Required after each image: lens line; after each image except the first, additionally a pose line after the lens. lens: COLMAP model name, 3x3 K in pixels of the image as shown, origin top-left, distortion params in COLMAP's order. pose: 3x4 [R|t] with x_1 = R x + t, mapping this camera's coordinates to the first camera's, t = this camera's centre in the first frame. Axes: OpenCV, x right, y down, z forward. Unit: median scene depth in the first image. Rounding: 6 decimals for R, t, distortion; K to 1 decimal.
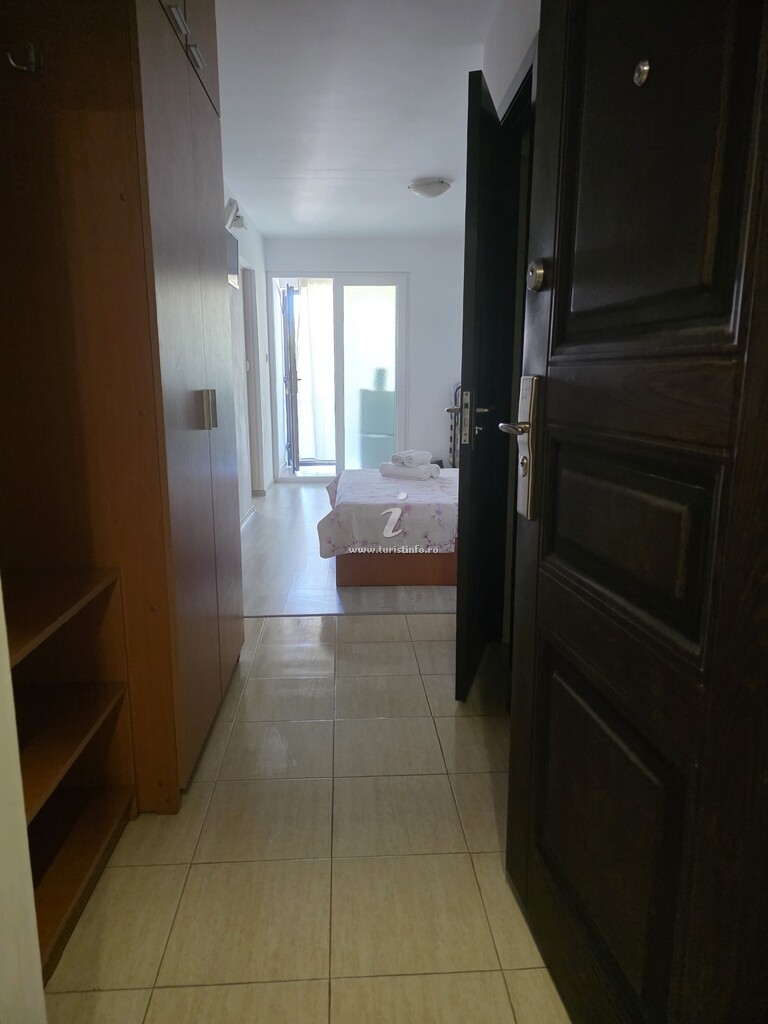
lens RADIAL K [[682.3, 0, 373.4], [0, 682.3, 515.5], [0, 0, 1]] dist [0.068815, -0.070250]
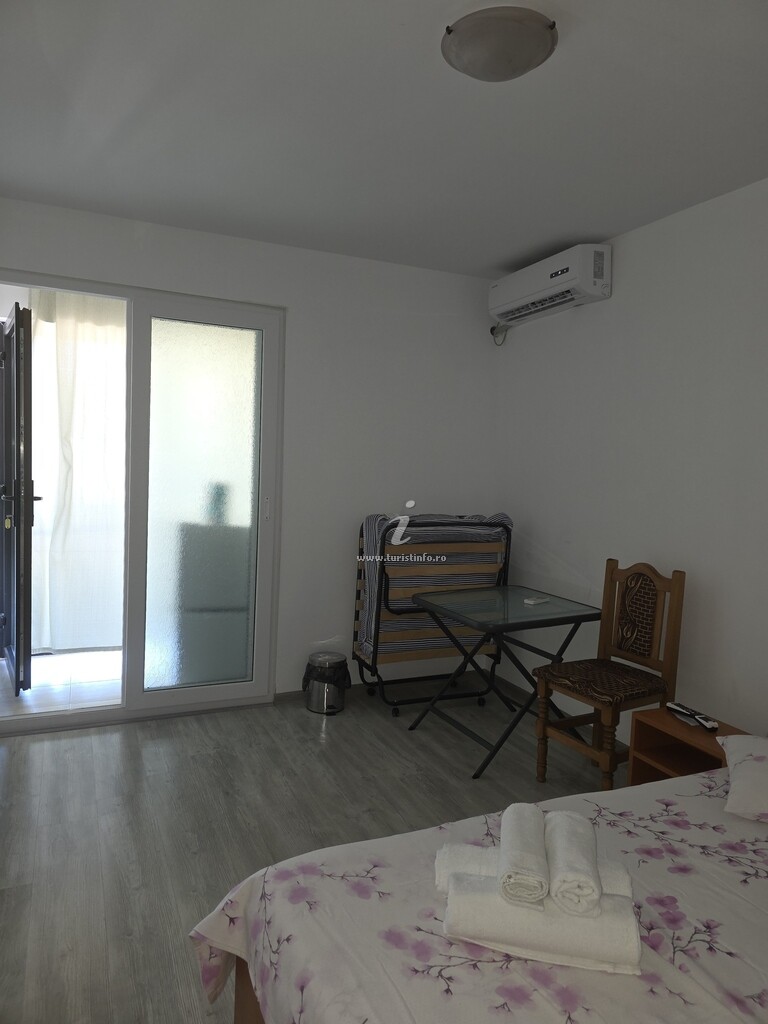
lens RADIAL K [[679.1, 0, 384.0], [0, 679.1, 512.0], [0, 0, 1]] dist [0.070041, -0.074391]
pose [[0.919558, 0.010626, 0.392811, -0.079364], [0.040322, 0.991806, -0.121220, -0.127847], [-0.390881, 0.127308, 0.911595, 0.492228]]
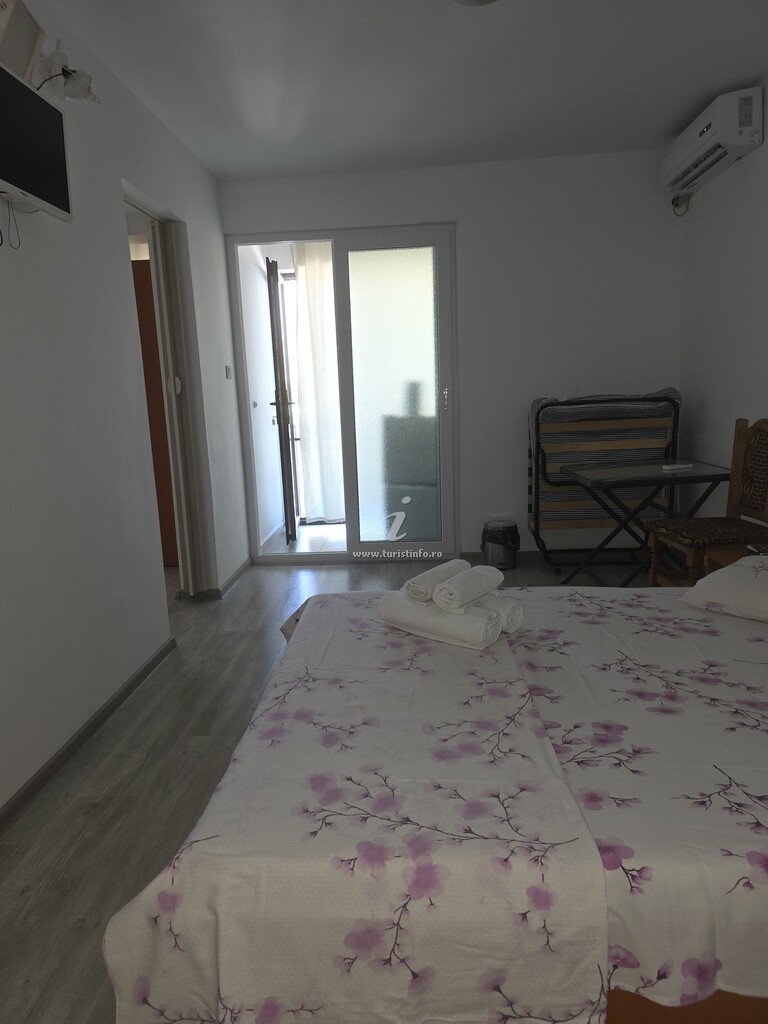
lens RADIAL K [[686.1, 0, 374.0], [0, 686.1, 507.4], [0, 0, 1]] dist [0.065628, -0.056438]
pose [[0.995425, -0.024610, -0.092324, 0.031040], [0.021326, 0.999110, -0.036394, -0.077717], [0.093137, 0.034259, 0.995064, 0.375555]]
